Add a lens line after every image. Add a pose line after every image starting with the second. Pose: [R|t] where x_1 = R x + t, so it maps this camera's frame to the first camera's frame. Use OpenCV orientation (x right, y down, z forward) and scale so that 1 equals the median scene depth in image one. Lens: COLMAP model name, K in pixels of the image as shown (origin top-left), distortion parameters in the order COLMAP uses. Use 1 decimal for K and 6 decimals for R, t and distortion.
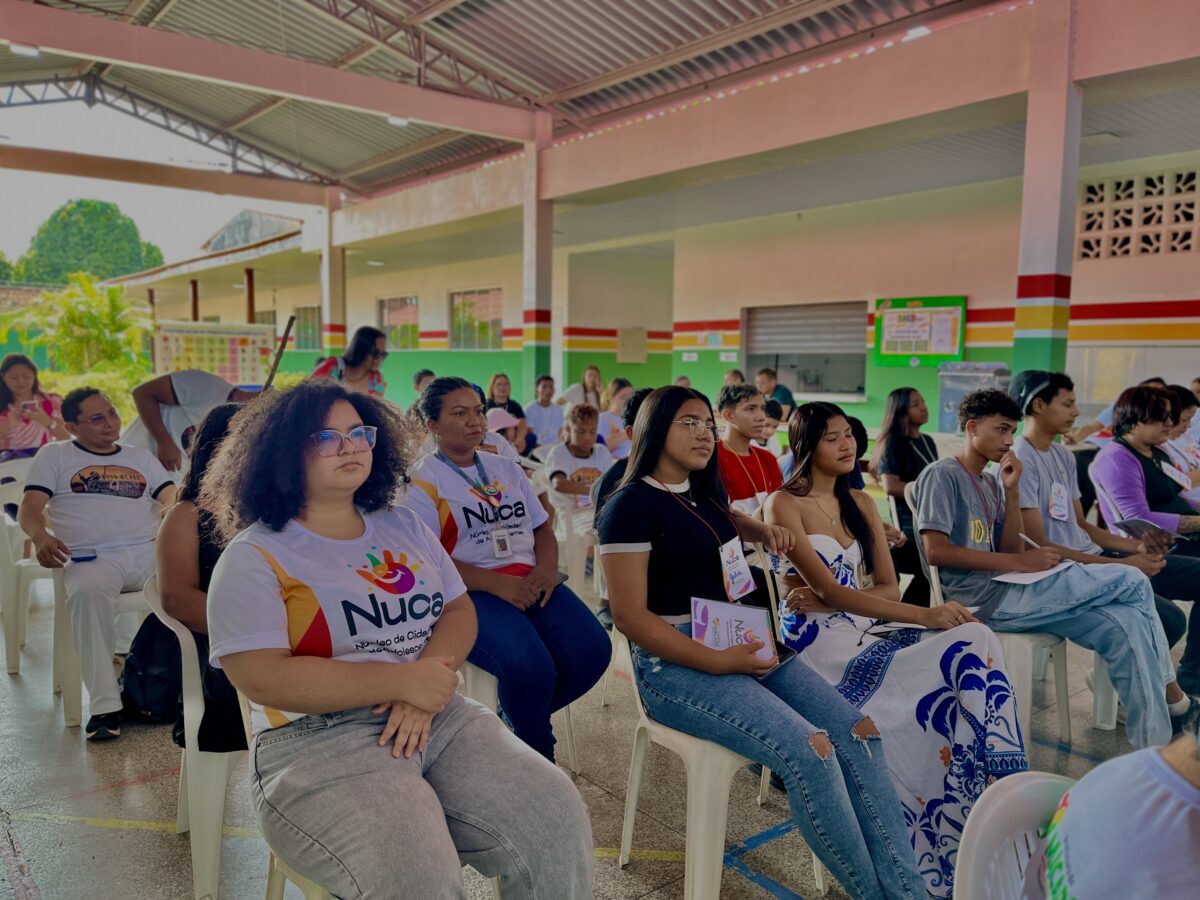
lens RADIAL K [[962.8, 0, 600.0], [0, 962.8, 450.0], [0, 0, 1]] dist [0.103746, -0.159672]
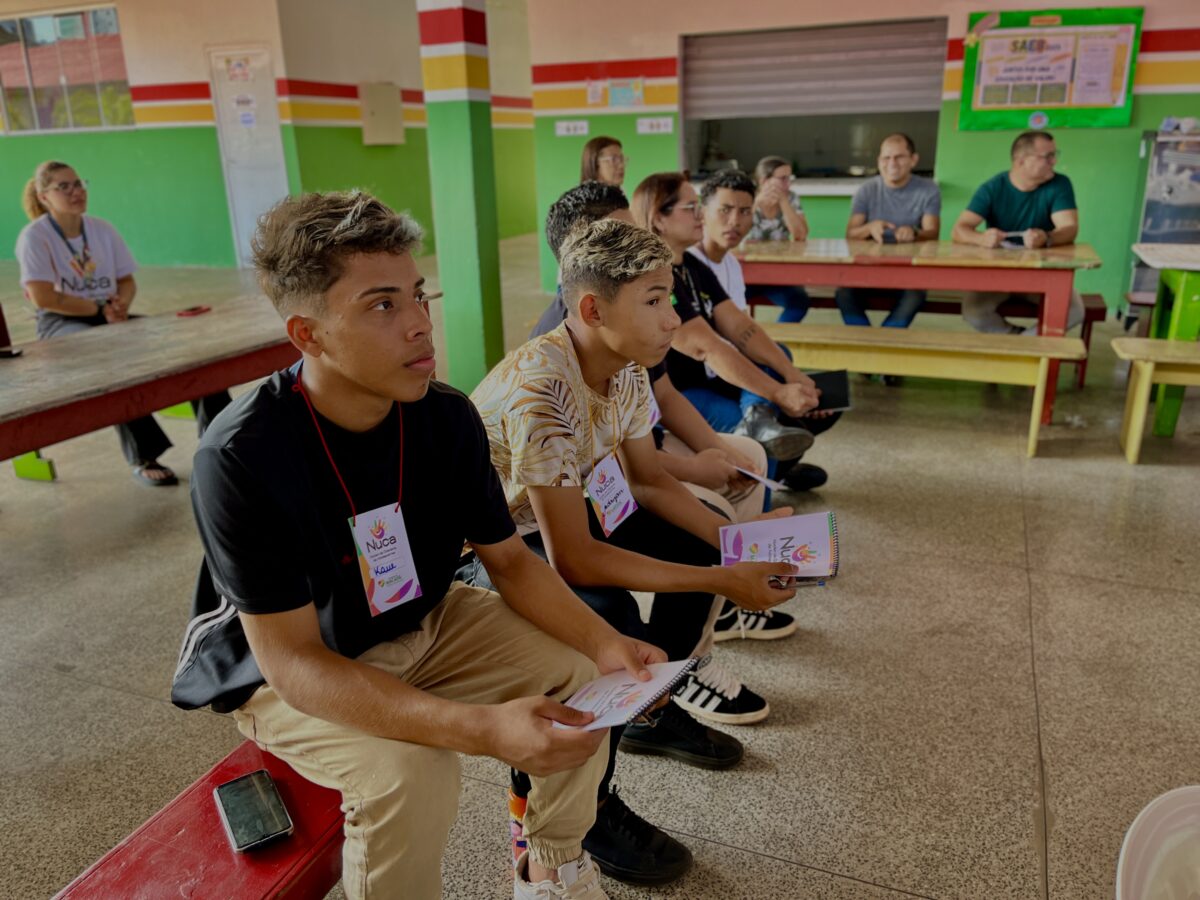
lens RADIAL K [[962.8, 0, 600.0], [0, 962.8, 450.0], [0, 0, 1]] dist [0.103746, -0.159672]
pose [[0.882073, -0.168538, 0.439934, -0.228751], [0.072152, 0.971131, 0.227374, -0.048333], [-0.465554, -0.168818, 0.868769, 0.546003]]
